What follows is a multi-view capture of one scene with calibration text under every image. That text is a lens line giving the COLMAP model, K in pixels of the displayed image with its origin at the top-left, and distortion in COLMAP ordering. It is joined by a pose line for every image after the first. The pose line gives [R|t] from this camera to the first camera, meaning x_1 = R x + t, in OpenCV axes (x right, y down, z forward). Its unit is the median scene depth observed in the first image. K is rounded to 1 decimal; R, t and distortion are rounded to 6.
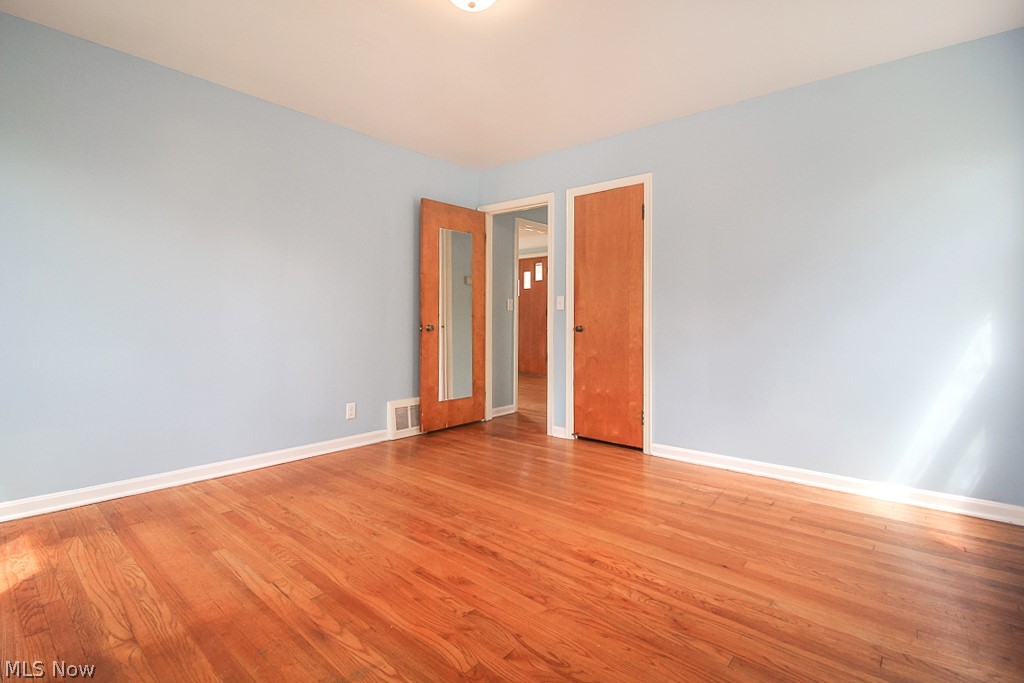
lens RADIAL K [[475.9, 0, 502.1], [0, 475.9, 314.1], [0, 0, 1]] dist [0.013404, -0.008166]
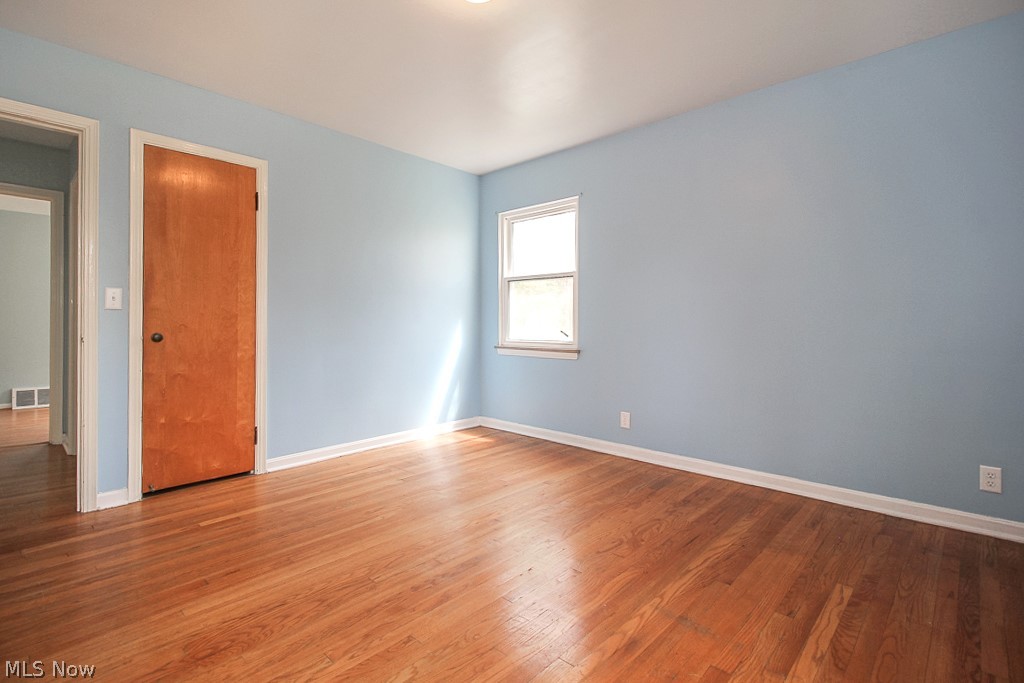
lens RADIAL K [[475.9, 0, 504.7], [0, 475.9, 324.2], [0, 0, 1]] dist [0.013404, -0.008166]
pose [[0.052092, -0.007594, 0.998613, -0.559551], [-0.014425, 0.999861, 0.008356, -0.002178], [-0.998538, -0.014841, 0.051975, 0.492069]]
